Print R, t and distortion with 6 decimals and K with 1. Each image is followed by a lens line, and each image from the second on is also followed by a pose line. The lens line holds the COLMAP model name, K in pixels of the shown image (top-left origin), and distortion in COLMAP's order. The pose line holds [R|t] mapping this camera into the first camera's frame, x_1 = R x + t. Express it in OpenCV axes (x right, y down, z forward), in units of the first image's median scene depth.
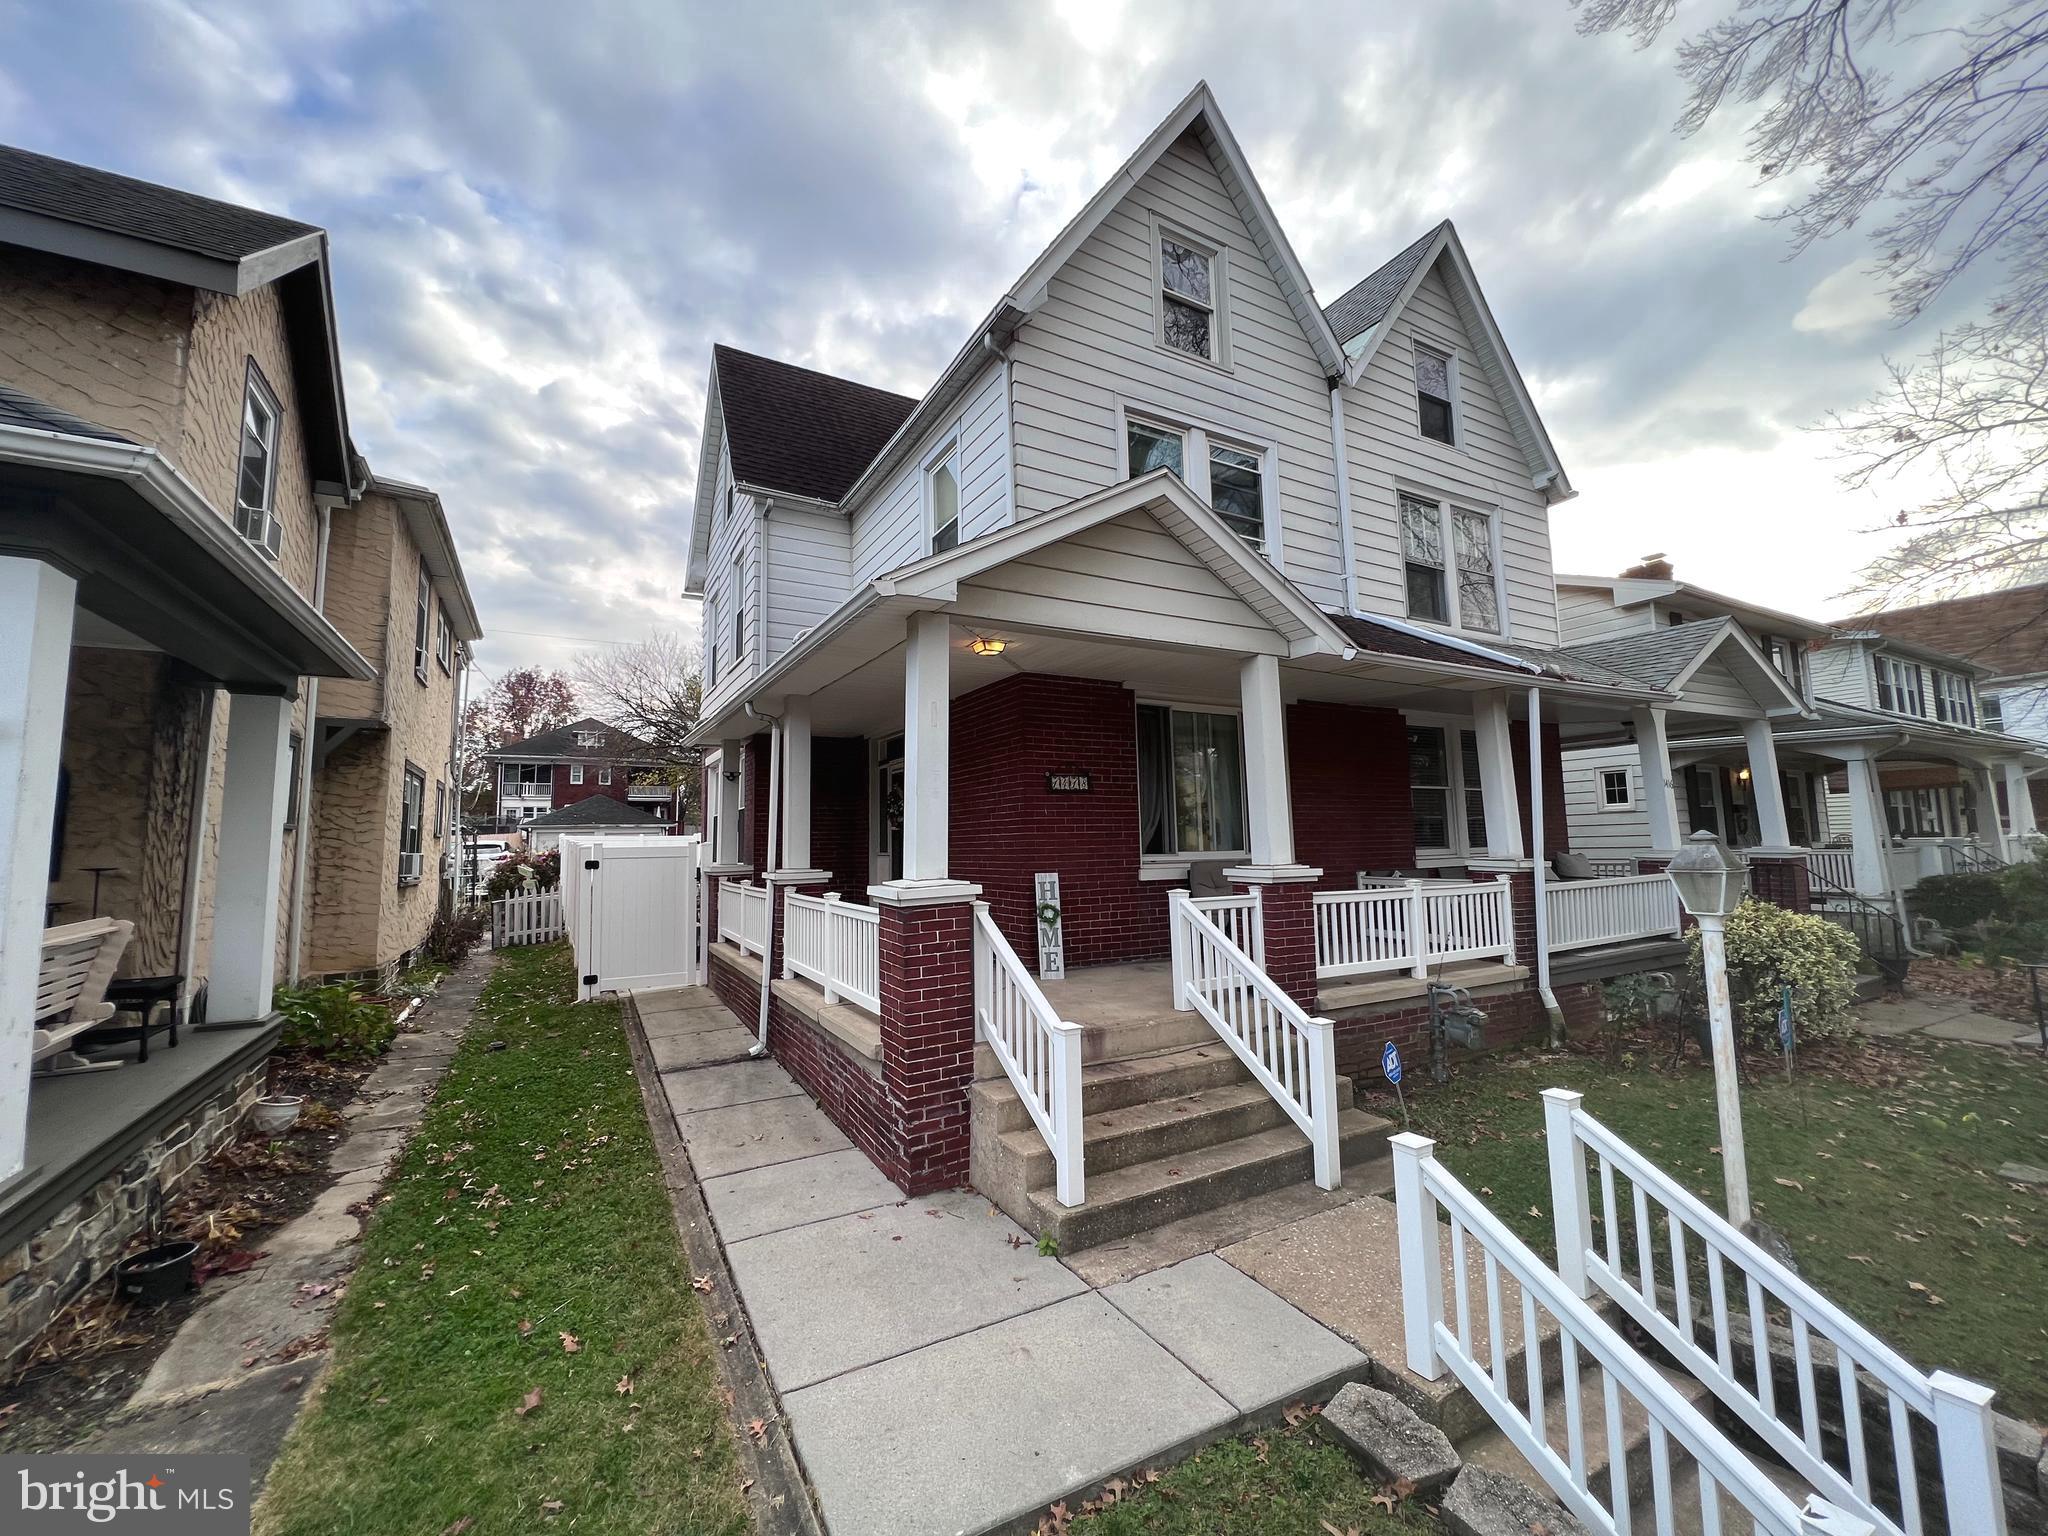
lens RADIAL K [[821.1, 0, 1013.2], [0, 821.1, 760.3], [0, 0, 1]] dist [-0.004329, 0.000746]
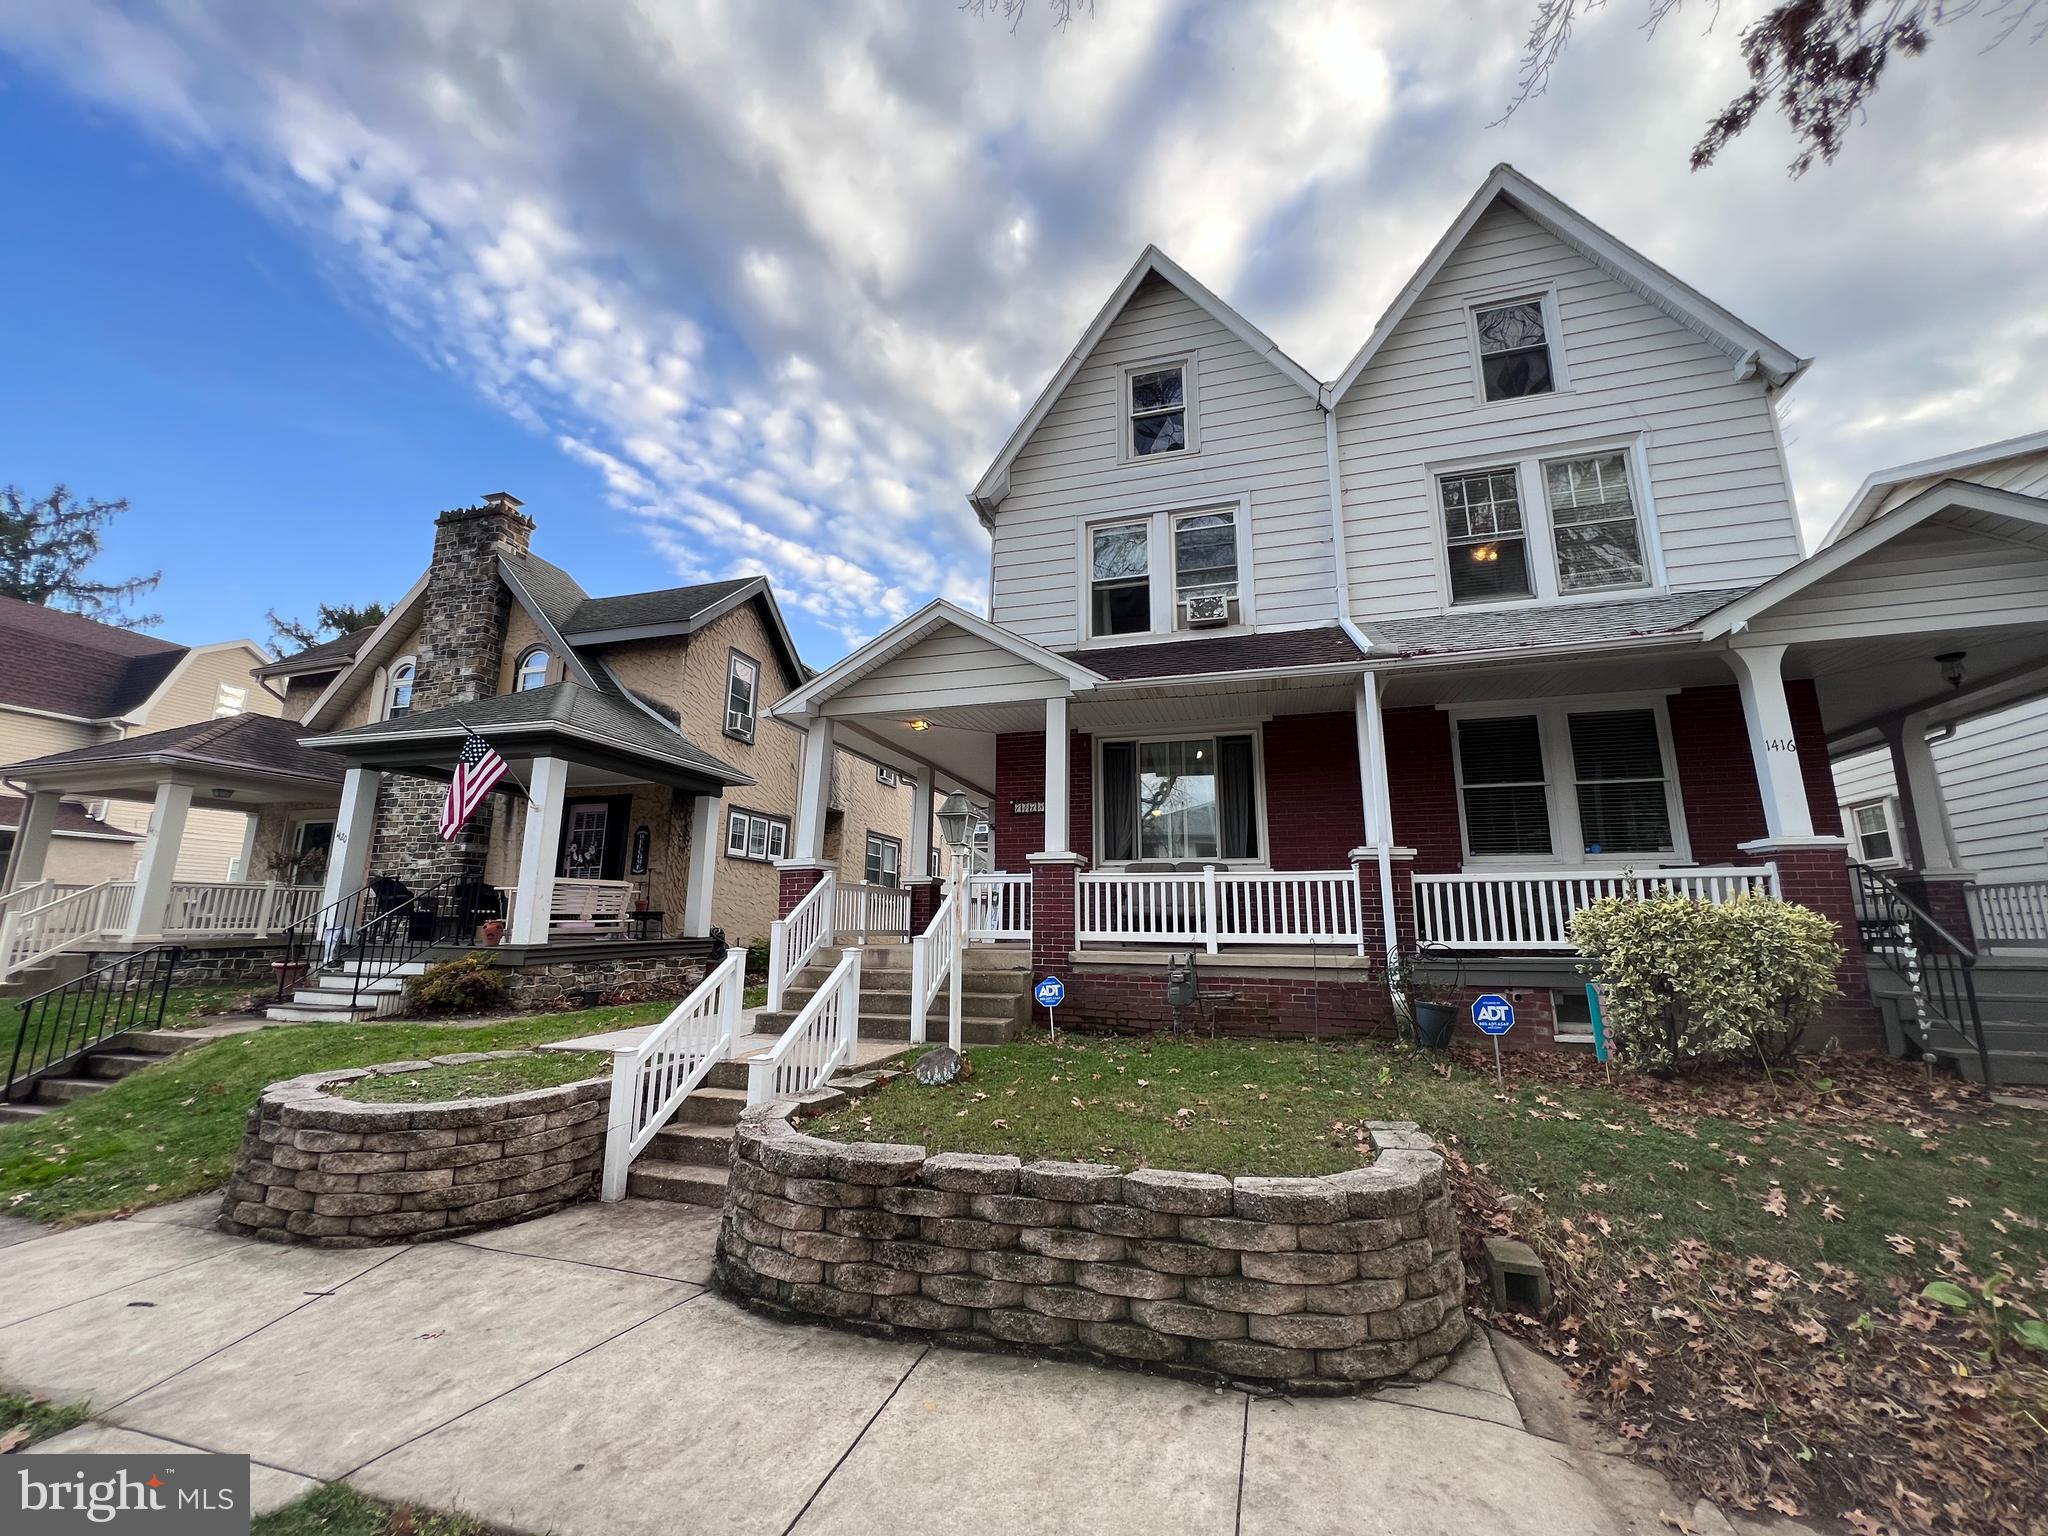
lens RADIAL K [[821.1, 0, 1023.9], [0, 821.1, 765.2], [0, 0, 1]] dist [-0.004329, 0.000746]
pose [[0.699643, -0.119123, -0.704492, 0.889686], [0.055872, 0.992106, -0.112269, 0.094946], [0.712305, 0.039187, 0.700776, 0.013022]]
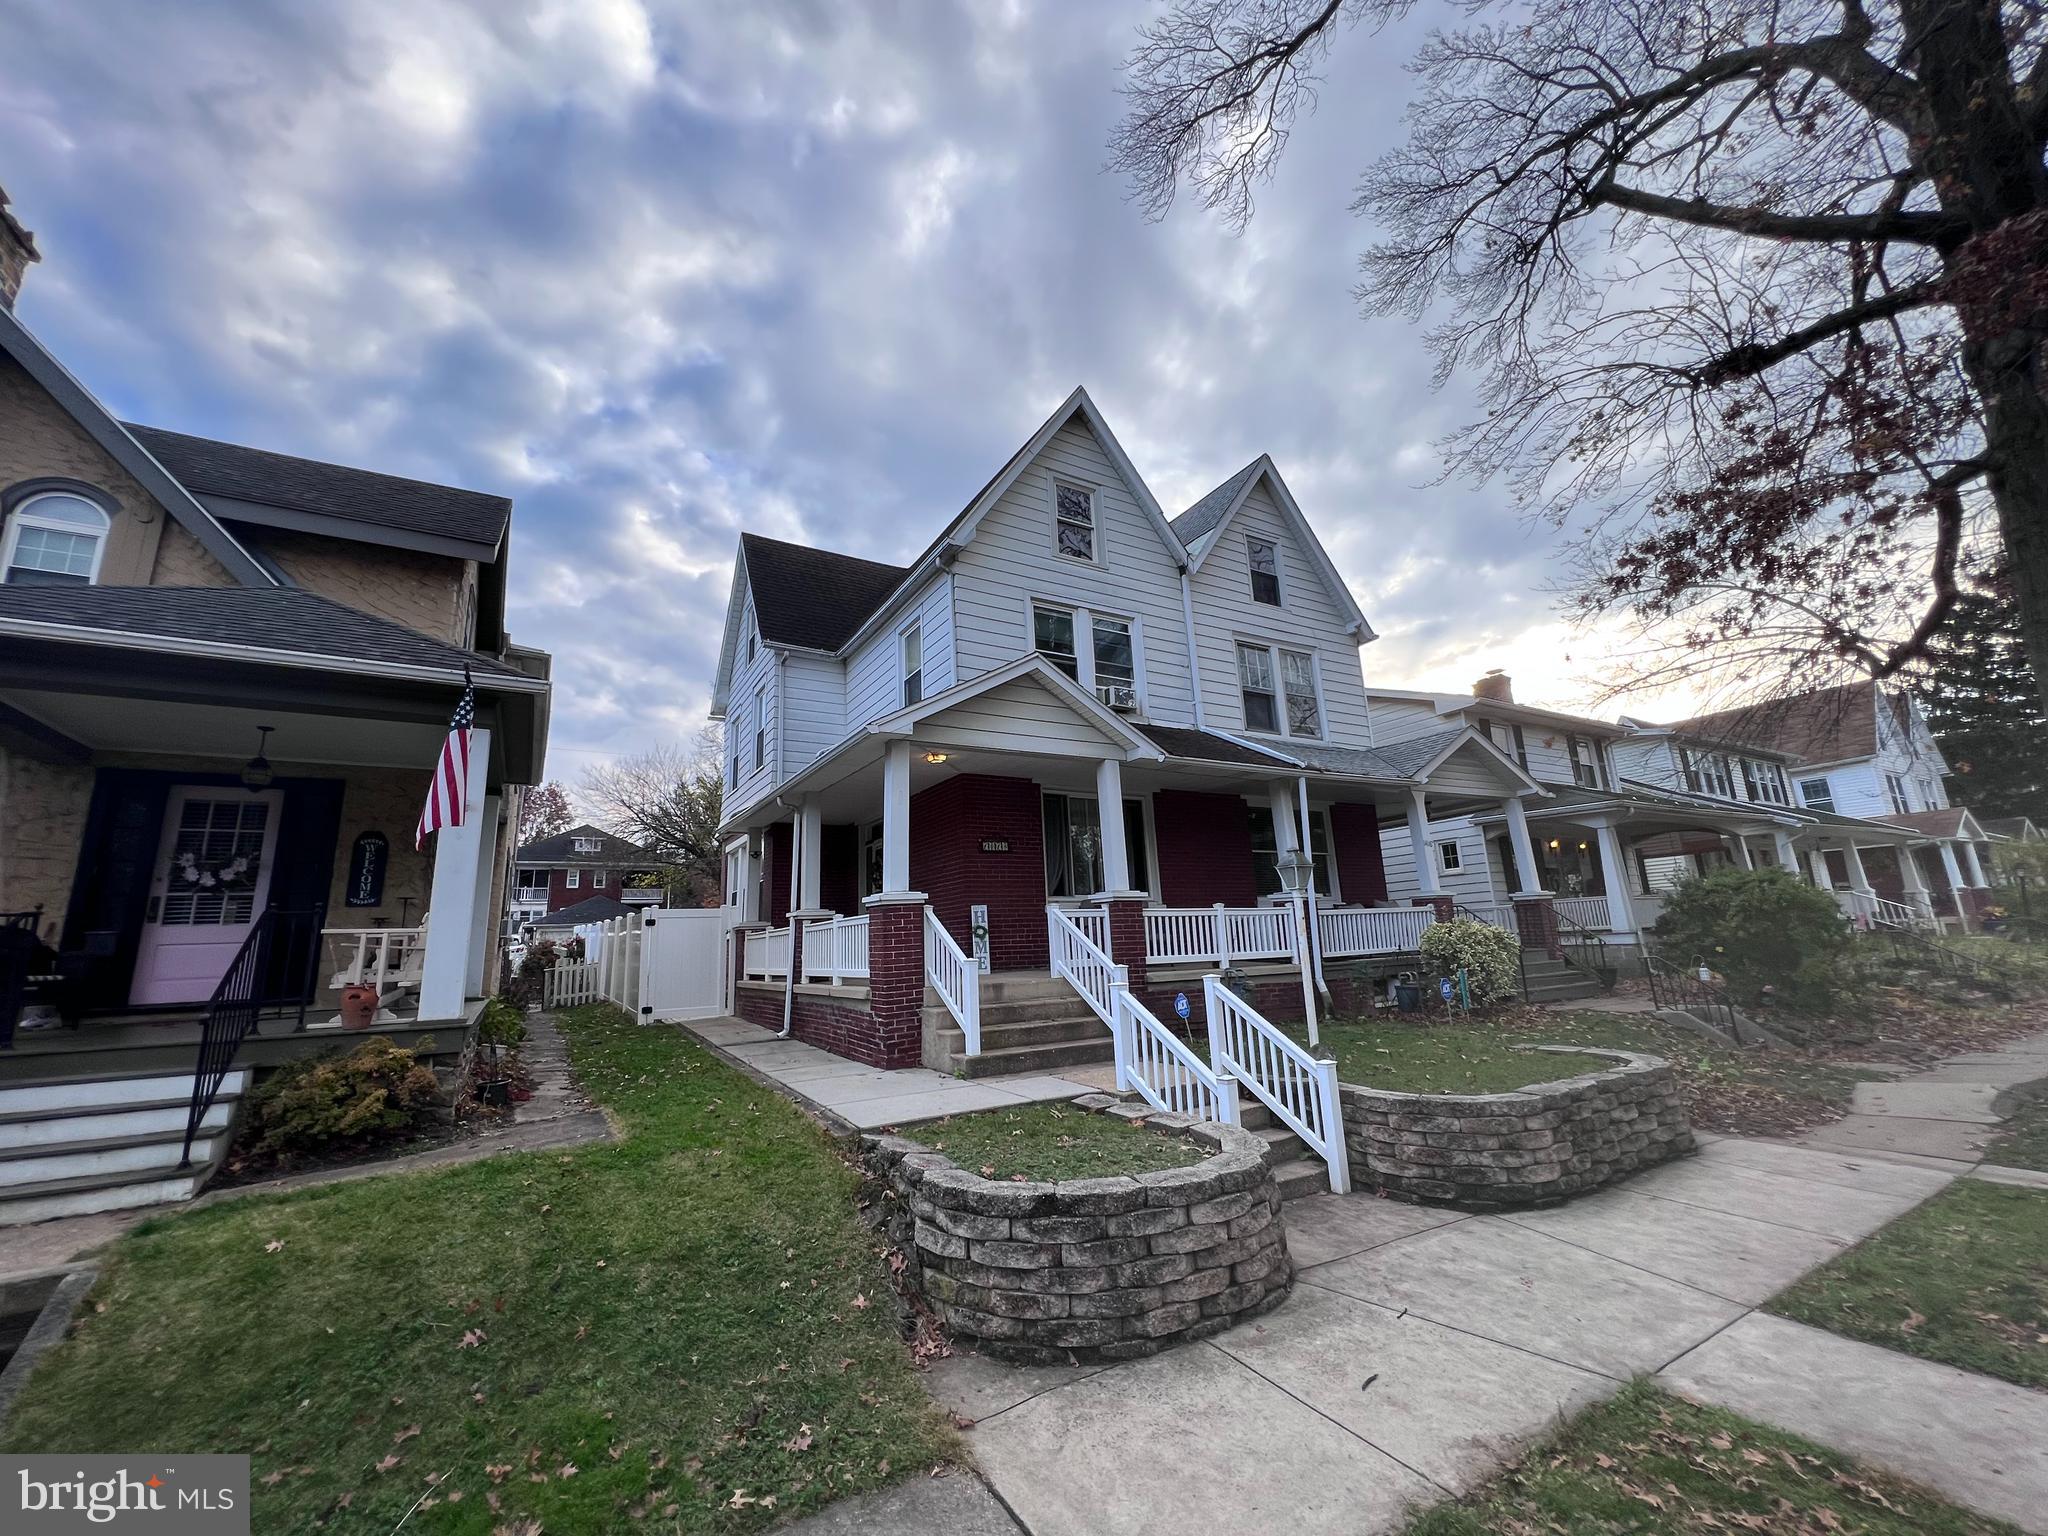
lens RADIAL K [[821.1, 0, 1015.2], [0, 821.1, 759.9], [0, 0, 1]] dist [-0.004329, 0.000746]
pose [[0.999554, -0.017592, 0.024135, 0.061199], [0.020459, 0.992043, -0.124227, 0.049045], [-0.021758, 0.124665, 0.991960, -0.428431]]
